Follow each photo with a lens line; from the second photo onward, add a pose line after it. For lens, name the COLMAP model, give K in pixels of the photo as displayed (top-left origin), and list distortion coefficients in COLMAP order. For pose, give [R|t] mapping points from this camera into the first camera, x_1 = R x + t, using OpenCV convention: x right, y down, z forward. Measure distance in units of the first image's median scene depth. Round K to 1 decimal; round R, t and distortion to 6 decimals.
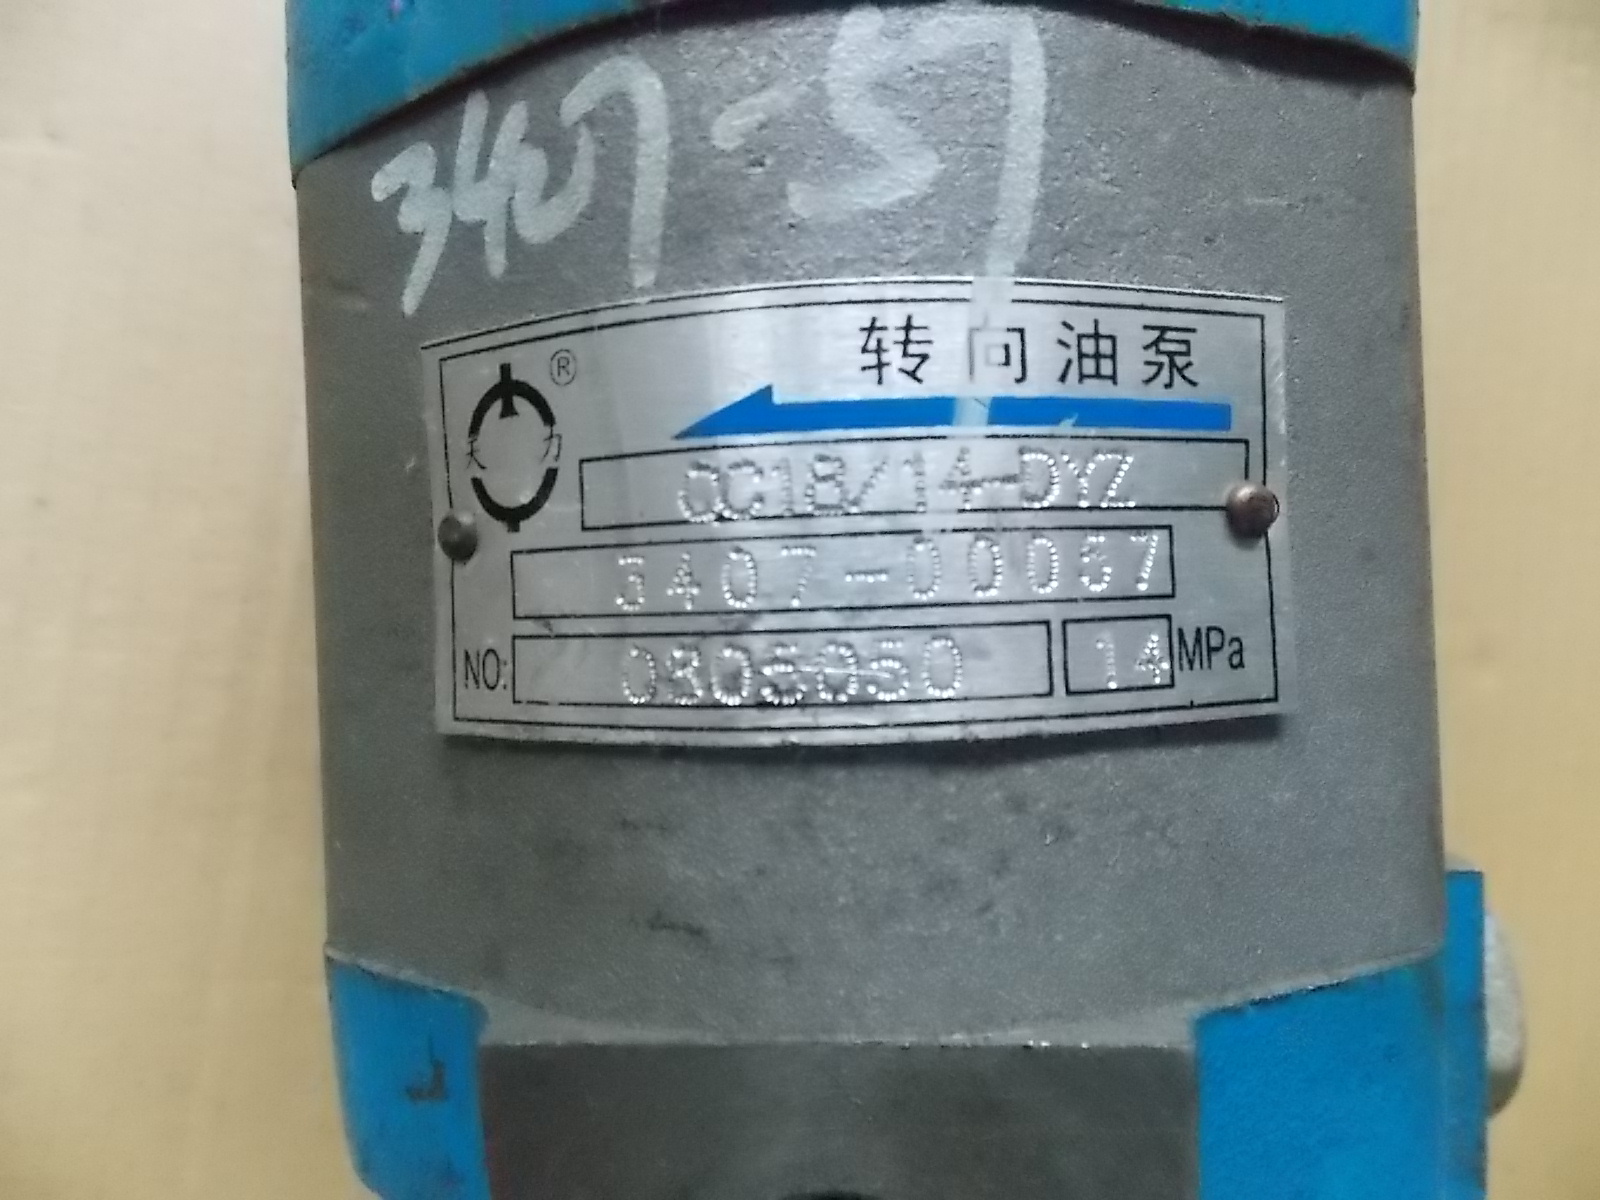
lens RADIAL K [[1073.3, 0, 800.0], [0, 1073.3, 600.0], [0, 0, 1]] dist [-0.014194, -0.005362]
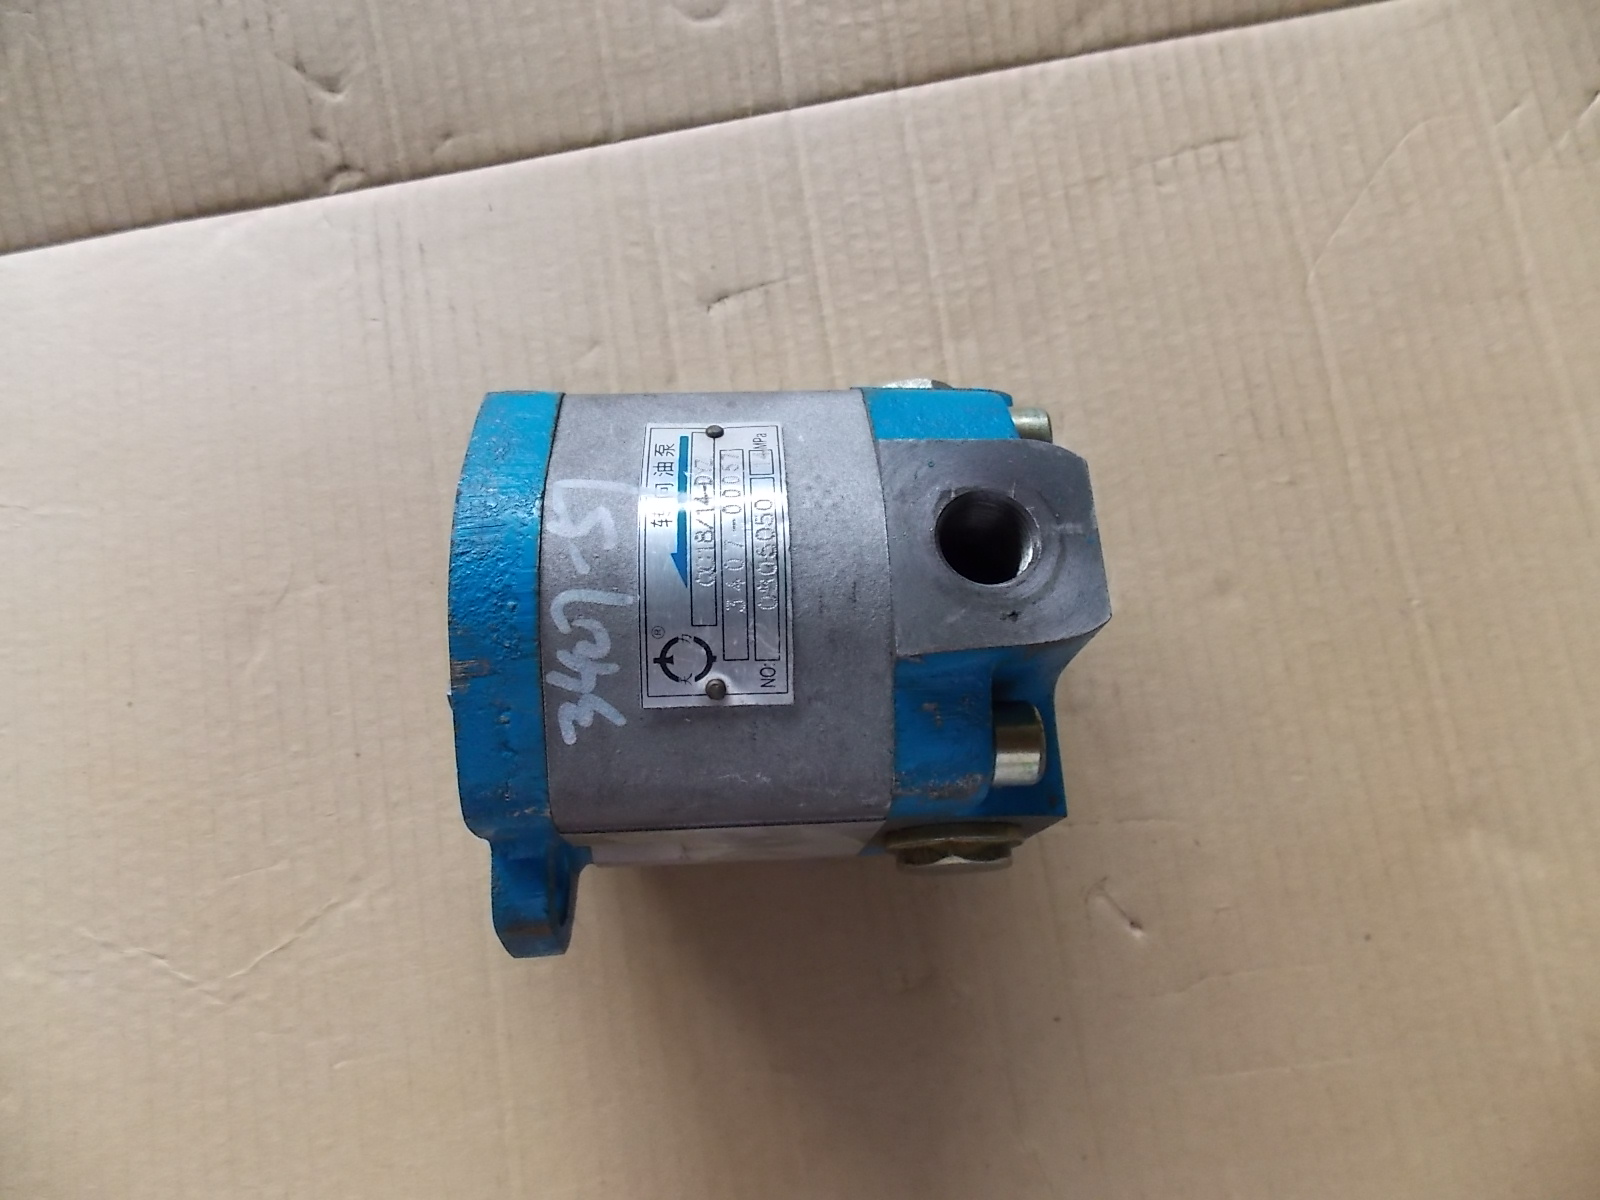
lens RADIAL K [[1073.3, 0, 800.0], [0, 1073.3, 600.0], [0, 0, 1]] dist [-0.014194, -0.005362]
pose [[-0.012845, -0.888040, 0.459588, -1.439615], [0.999460, 0.002500, 0.032764, 0.060662], [-0.030244, 0.459760, 0.887528, -1.529760]]
